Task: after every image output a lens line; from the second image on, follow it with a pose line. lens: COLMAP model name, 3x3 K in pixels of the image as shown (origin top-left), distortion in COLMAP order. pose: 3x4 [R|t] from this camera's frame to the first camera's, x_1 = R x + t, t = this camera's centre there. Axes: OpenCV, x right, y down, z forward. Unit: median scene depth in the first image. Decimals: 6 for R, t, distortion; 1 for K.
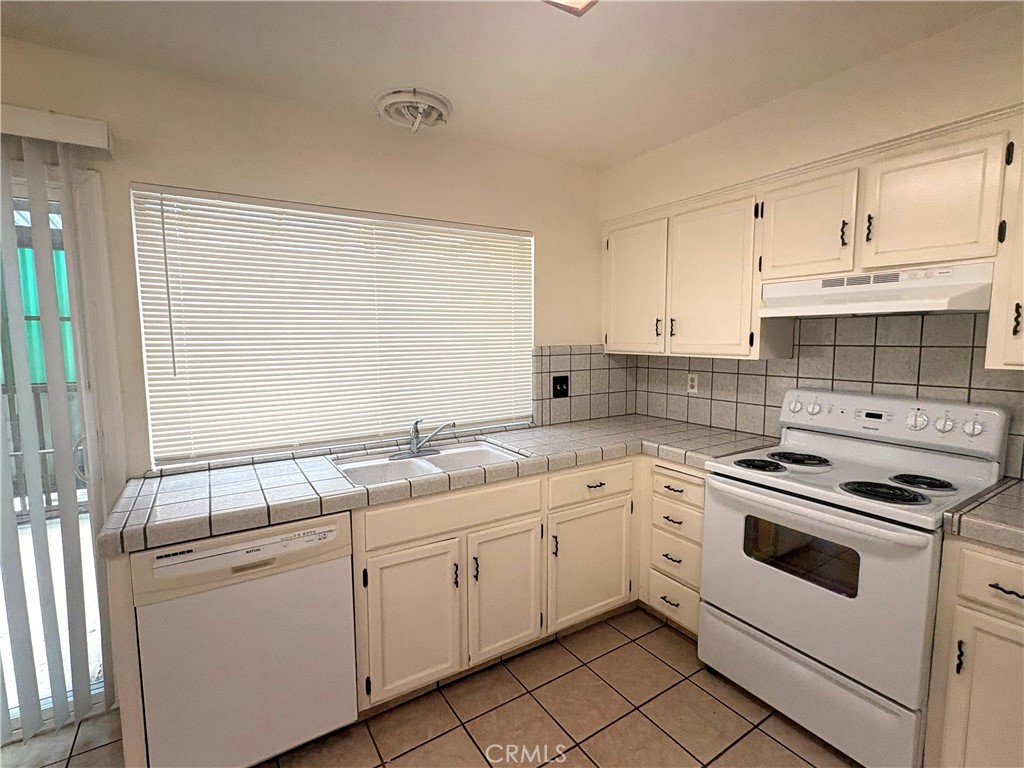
lens RADIAL K [[477.7, 0, 514.8], [0, 477.7, 381.0], [0, 0, 1]] dist [0.001707, 0.000657]
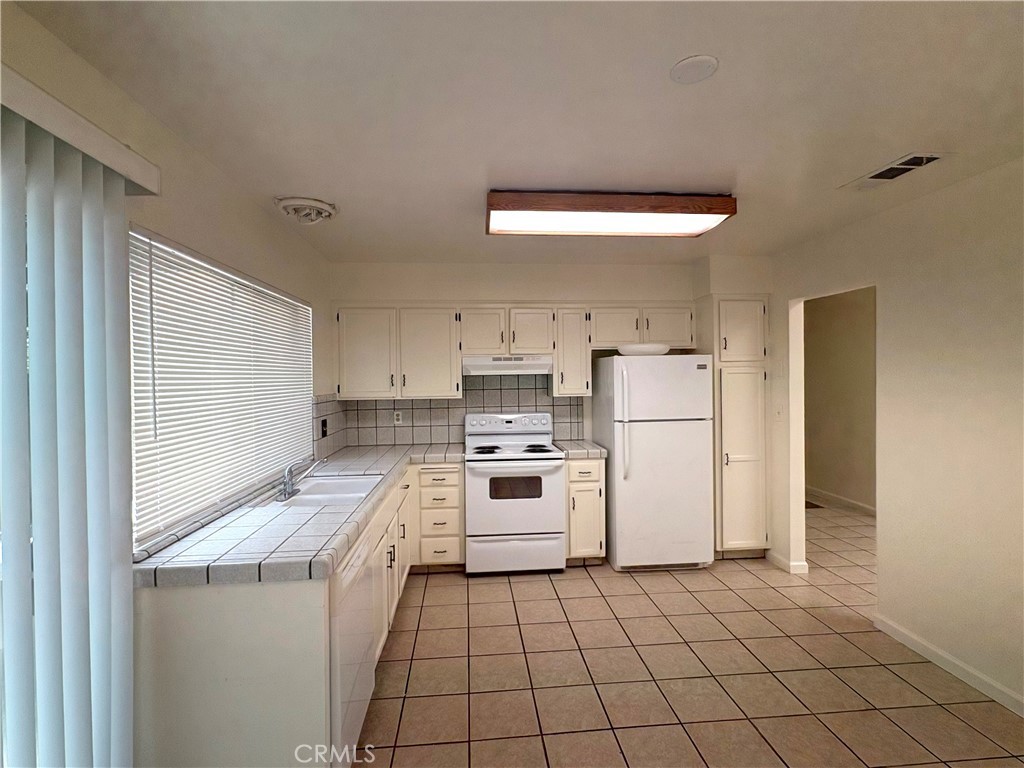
lens RADIAL K [[477.7, 0, 509.0], [0, 477.7, 381.8], [0, 0, 1]] dist [0.001707, 0.000657]
pose [[0.468757, -0.006670, 0.883302, -1.093256], [0.093757, 0.994698, -0.042244, -0.014727], [-0.878337, 0.102618, 0.466897, -0.003229]]
